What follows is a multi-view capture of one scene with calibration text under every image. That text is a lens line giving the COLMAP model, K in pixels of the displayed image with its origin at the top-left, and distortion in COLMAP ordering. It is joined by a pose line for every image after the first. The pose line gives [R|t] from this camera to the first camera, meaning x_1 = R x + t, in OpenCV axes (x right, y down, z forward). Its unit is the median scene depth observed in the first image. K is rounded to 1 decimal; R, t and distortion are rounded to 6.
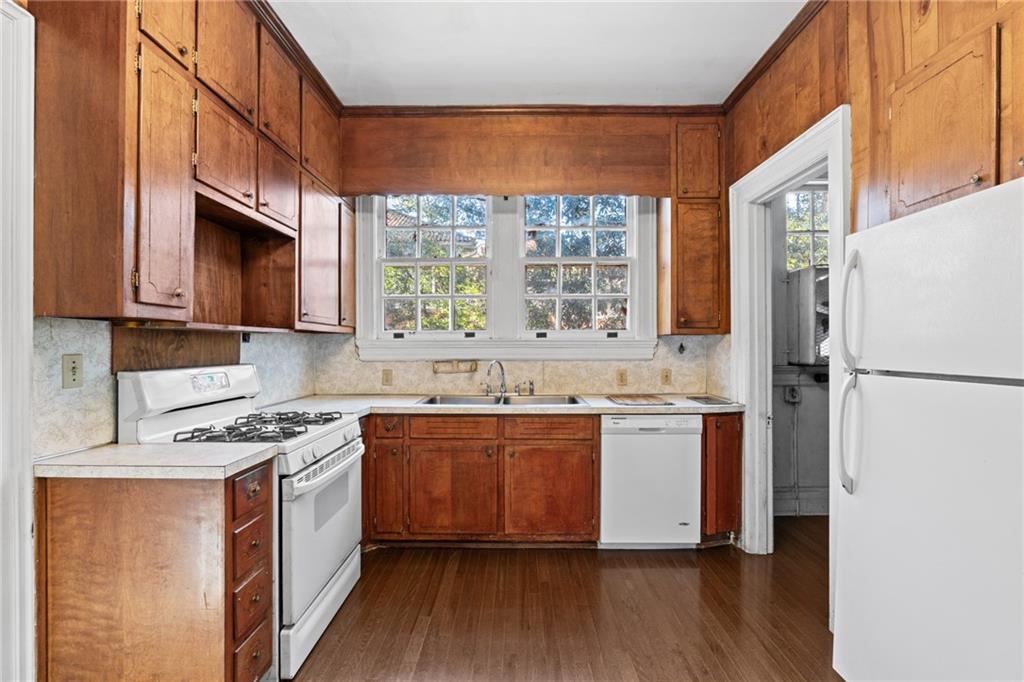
lens RADIAL K [[450.1, 0, 522.2], [0, 450.1, 345.7], [0, 0, 1]] dist [-0.017086, 0.003996]
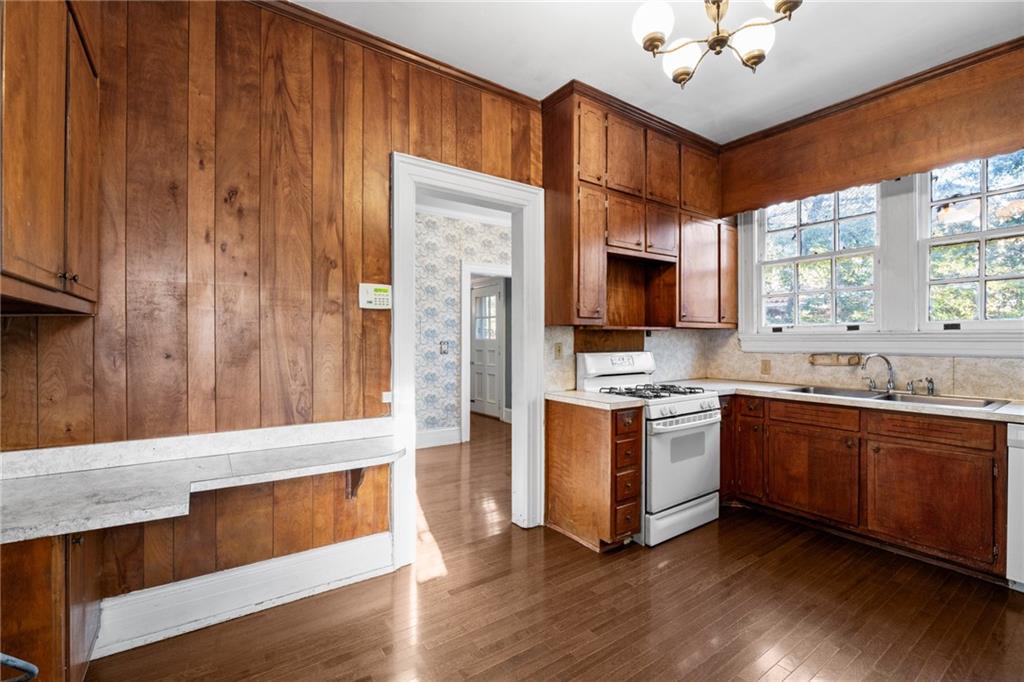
lens RADIAL K [[450.1, 0, 511.7], [0, 450.1, 341.5], [0, 0, 1]] dist [-0.017086, 0.003996]
pose [[0.573835, 0.004949, -0.818956, 0.338945], [-0.000382, 0.999983, 0.005775, 0.000071], [0.818971, -0.003001, 0.573827, -0.222503]]
